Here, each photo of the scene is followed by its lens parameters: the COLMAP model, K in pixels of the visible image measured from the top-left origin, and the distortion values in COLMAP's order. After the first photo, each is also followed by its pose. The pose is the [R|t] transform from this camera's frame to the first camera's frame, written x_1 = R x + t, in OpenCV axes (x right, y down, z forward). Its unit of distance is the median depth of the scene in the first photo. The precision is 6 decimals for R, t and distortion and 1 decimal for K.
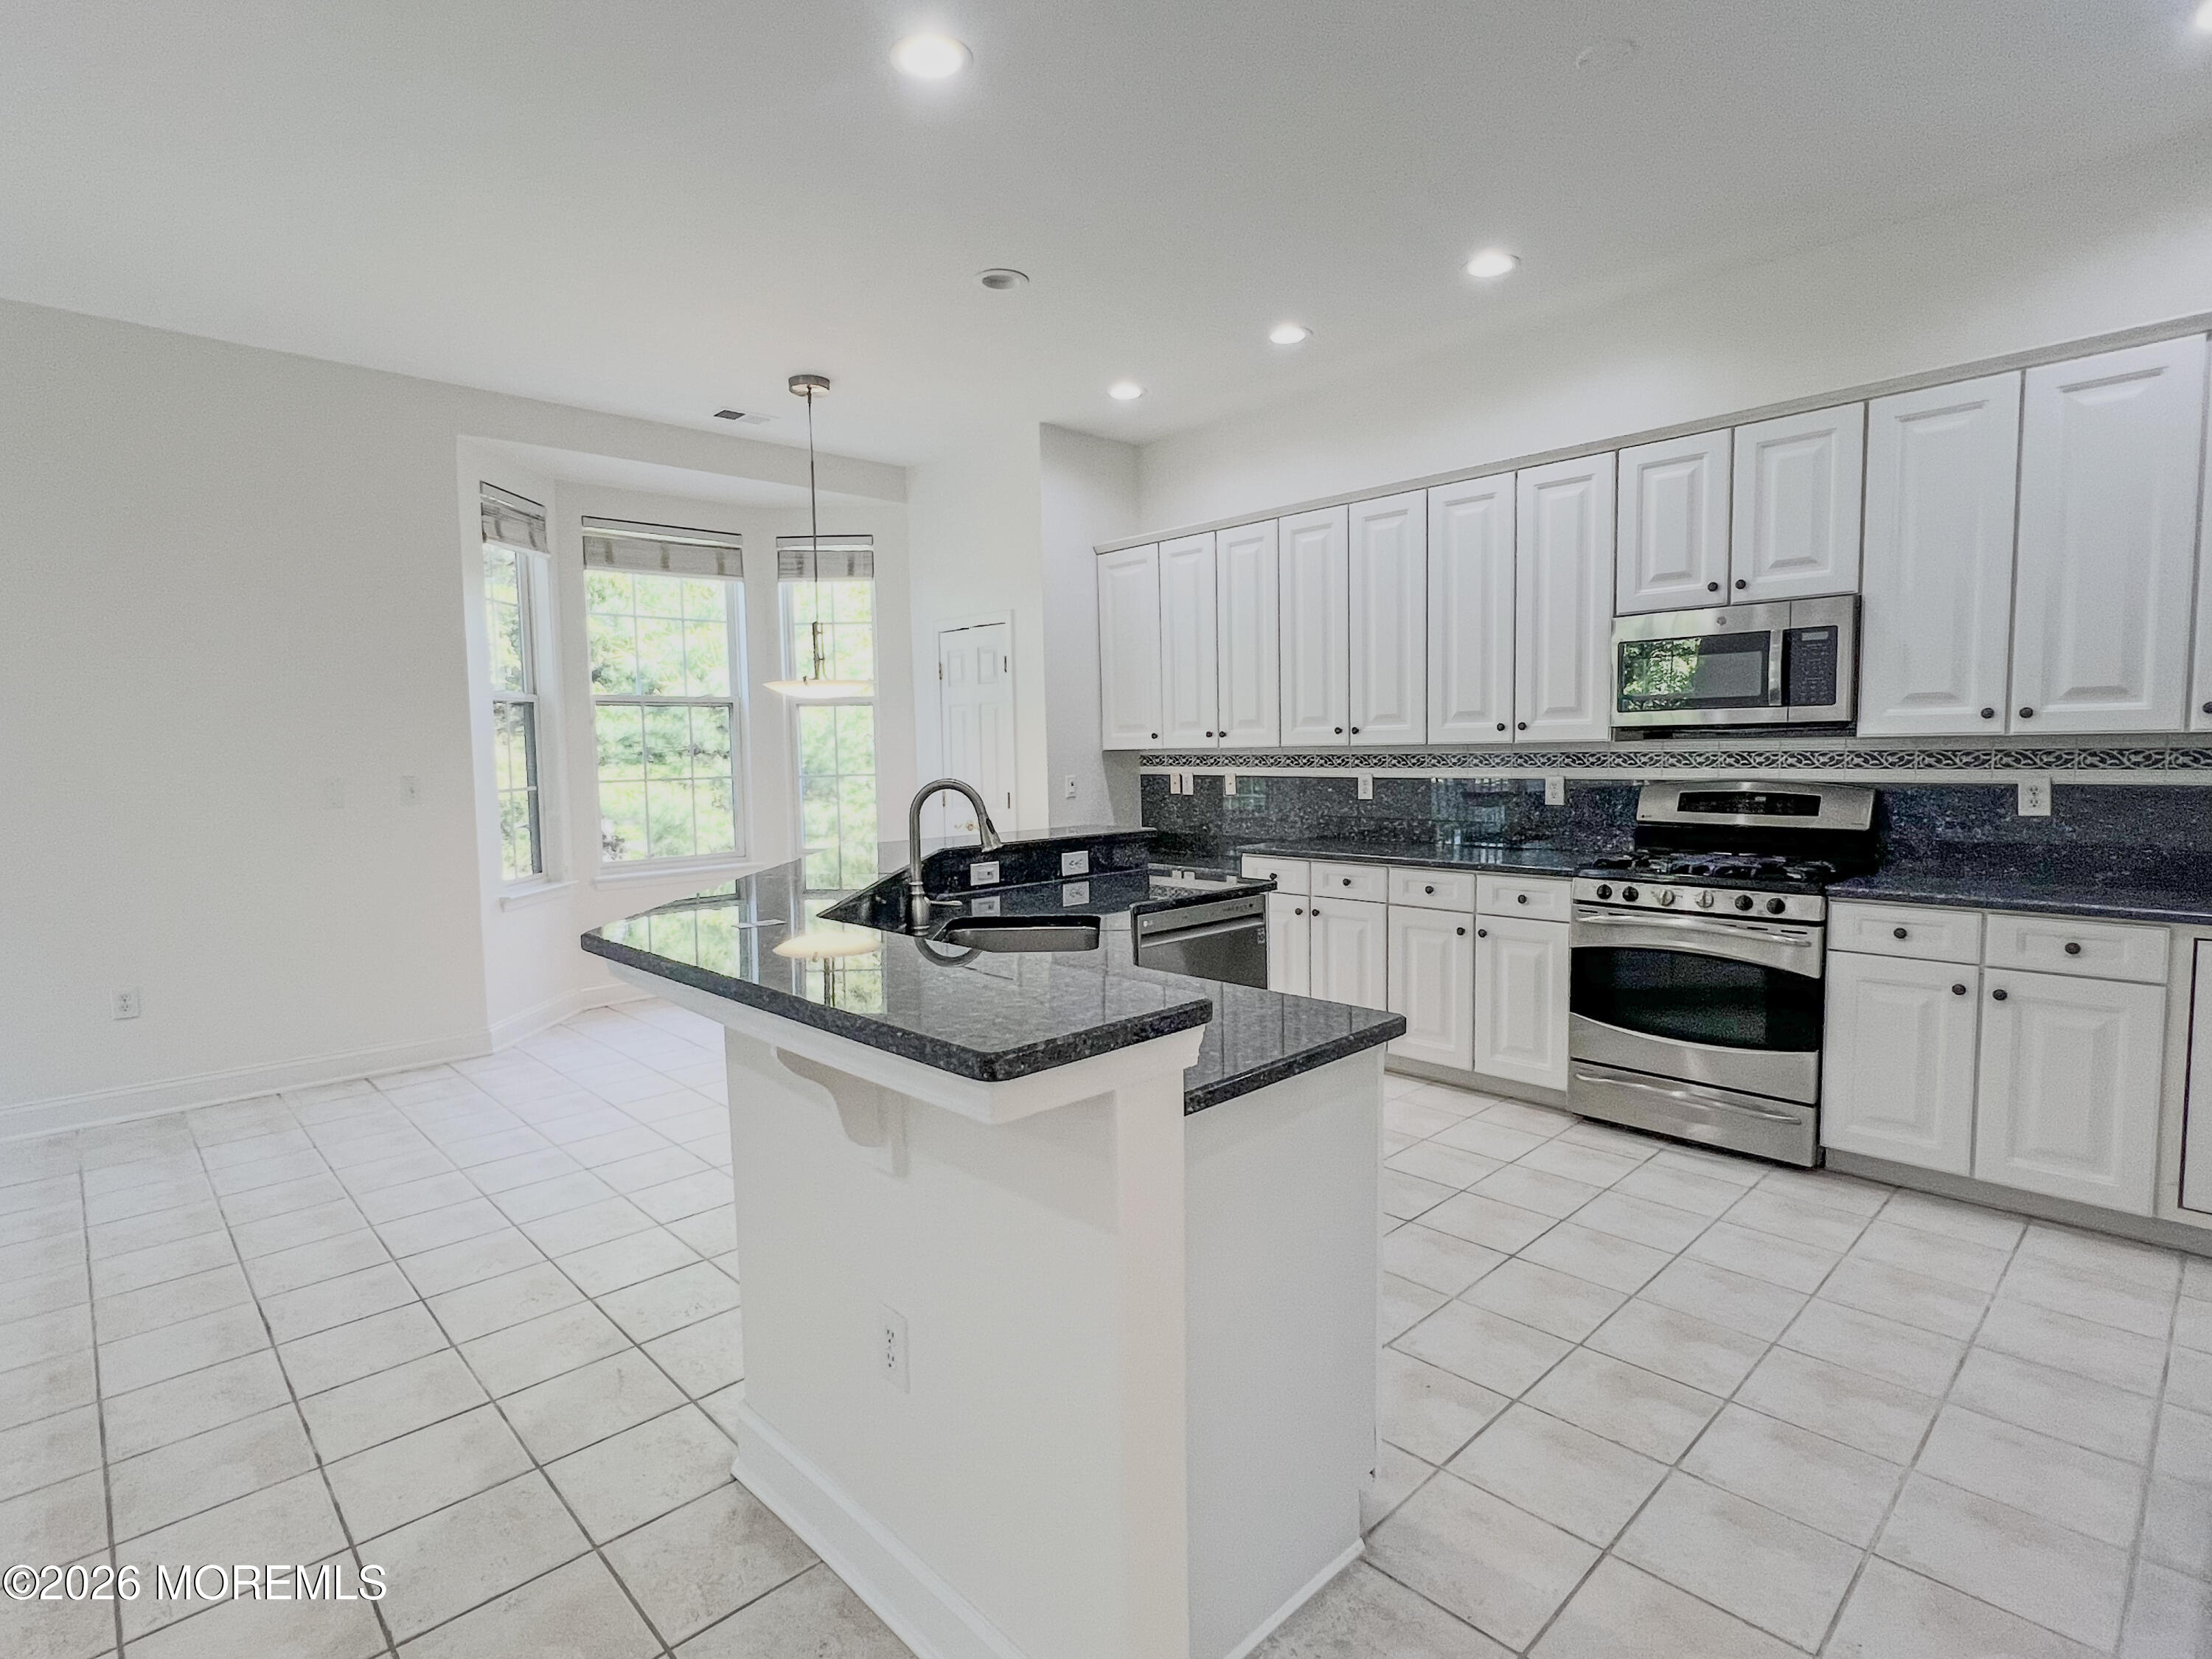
lens RADIAL K [[1104.1, 0, 1106.0], [0, 1104.1, 829.5], [0, 0, 1]] dist [-0.004386, -0.000455]
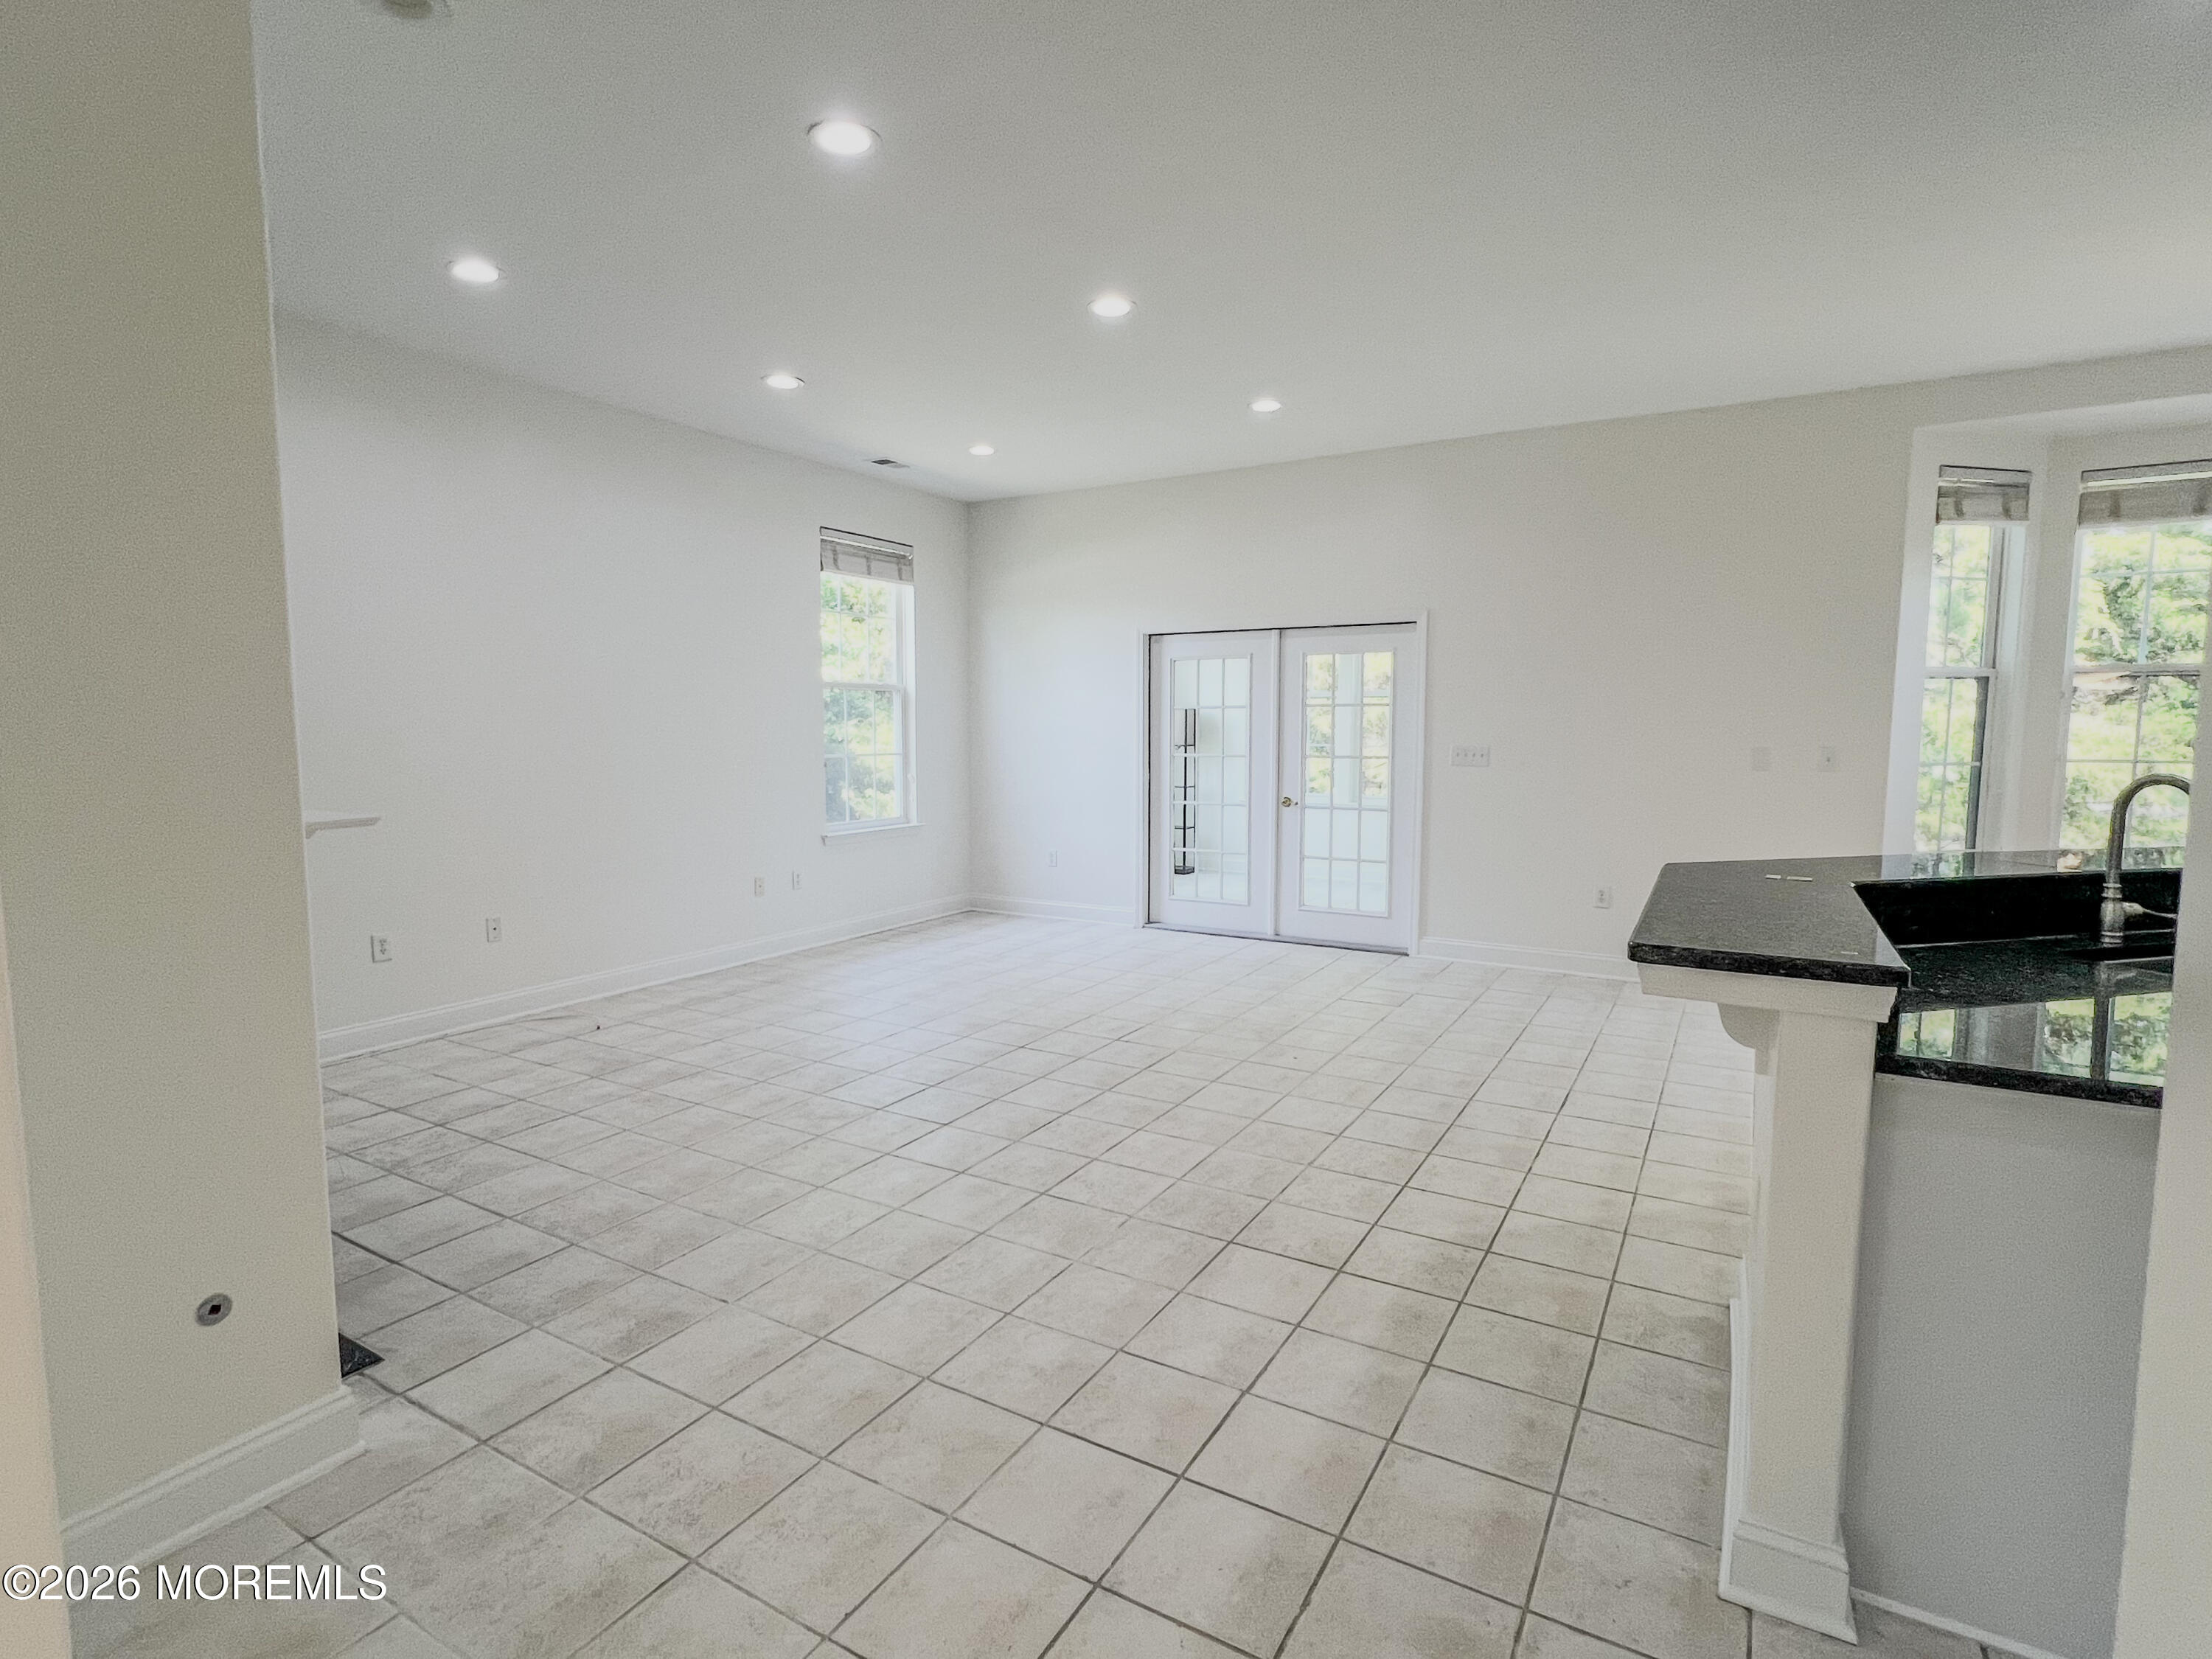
lens RADIAL K [[1104.1, 0, 1106.0], [0, 1104.1, 829.5], [0, 0, 1]] dist [-0.004386, -0.000455]
pose [[0.279929, 0.109940, -0.953705, 0.252287], [-0.080781, 0.992595, 0.090713, -0.006767], [0.956616, 0.051648, 0.286737, -0.033570]]
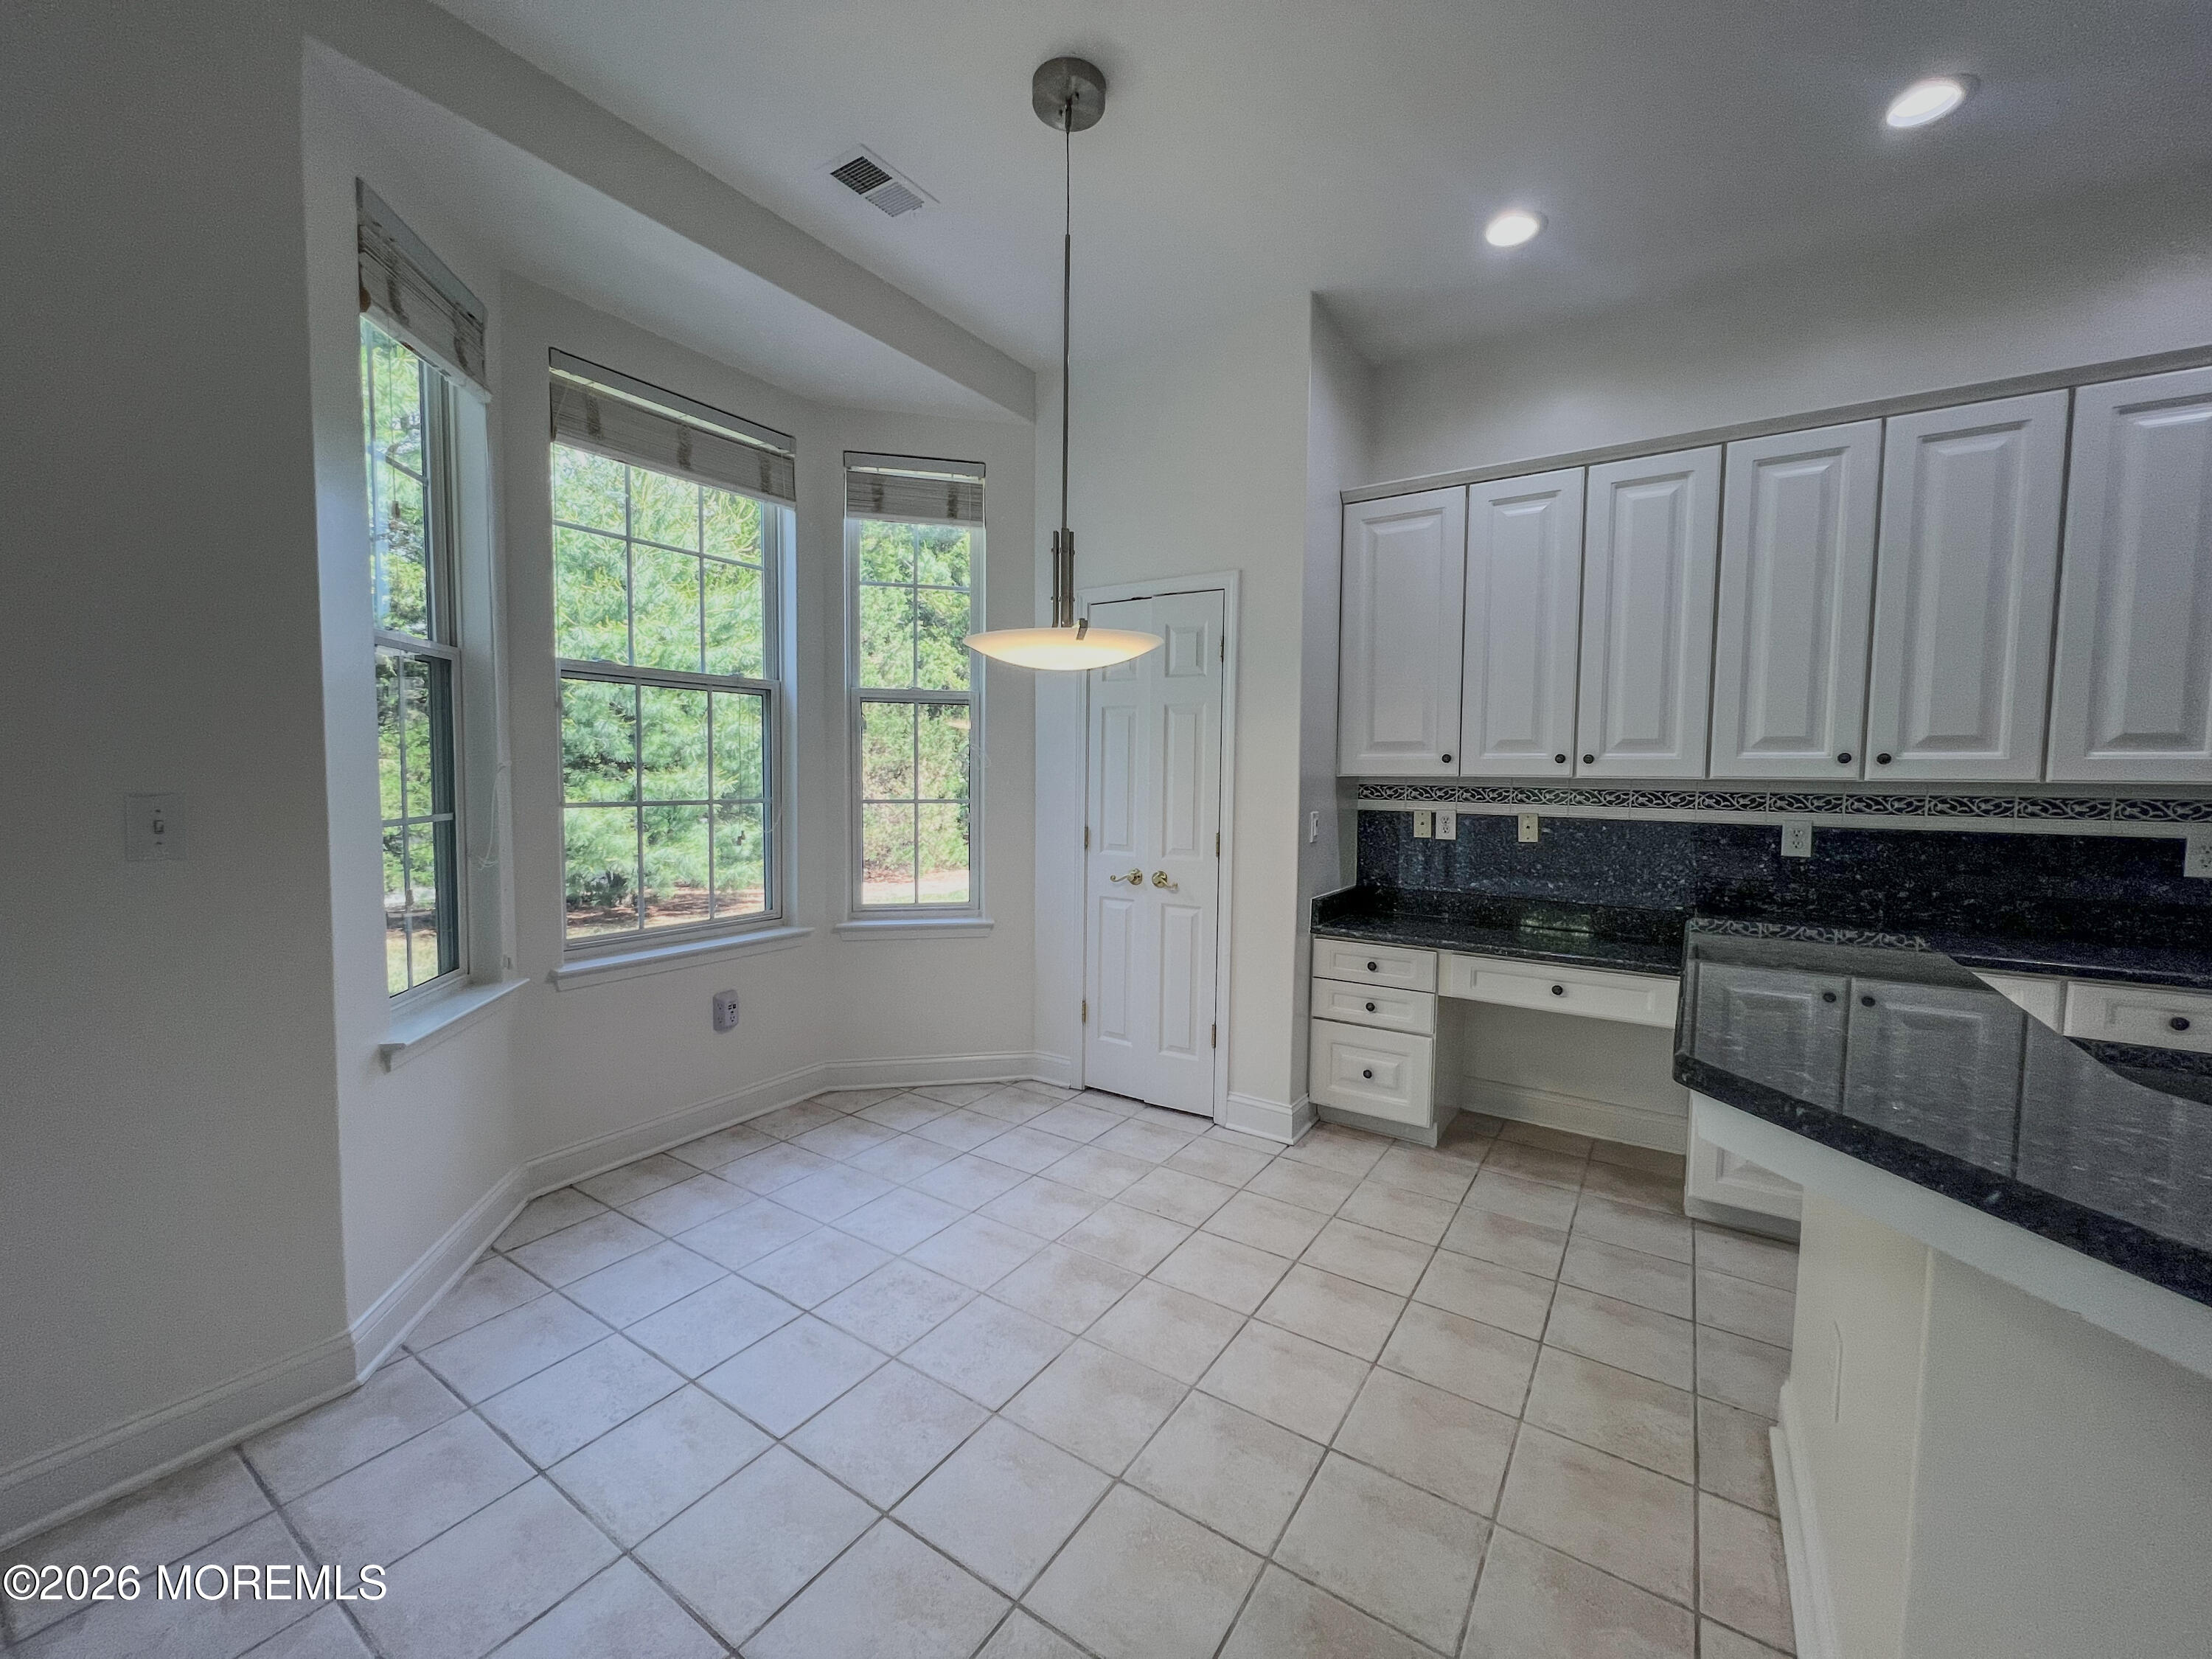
lens RADIAL K [[882.9, 0, 1092.9], [0, 882.9, 824.9], [0, 0, 1]] dist [0.006394, 0.000324]
pose [[0.976799, 0.015913, 0.213565, -0.353755], [-0.012434, 0.999767, -0.017621, -0.035438], [-0.213796, 0.014556, 0.976770, 0.590711]]
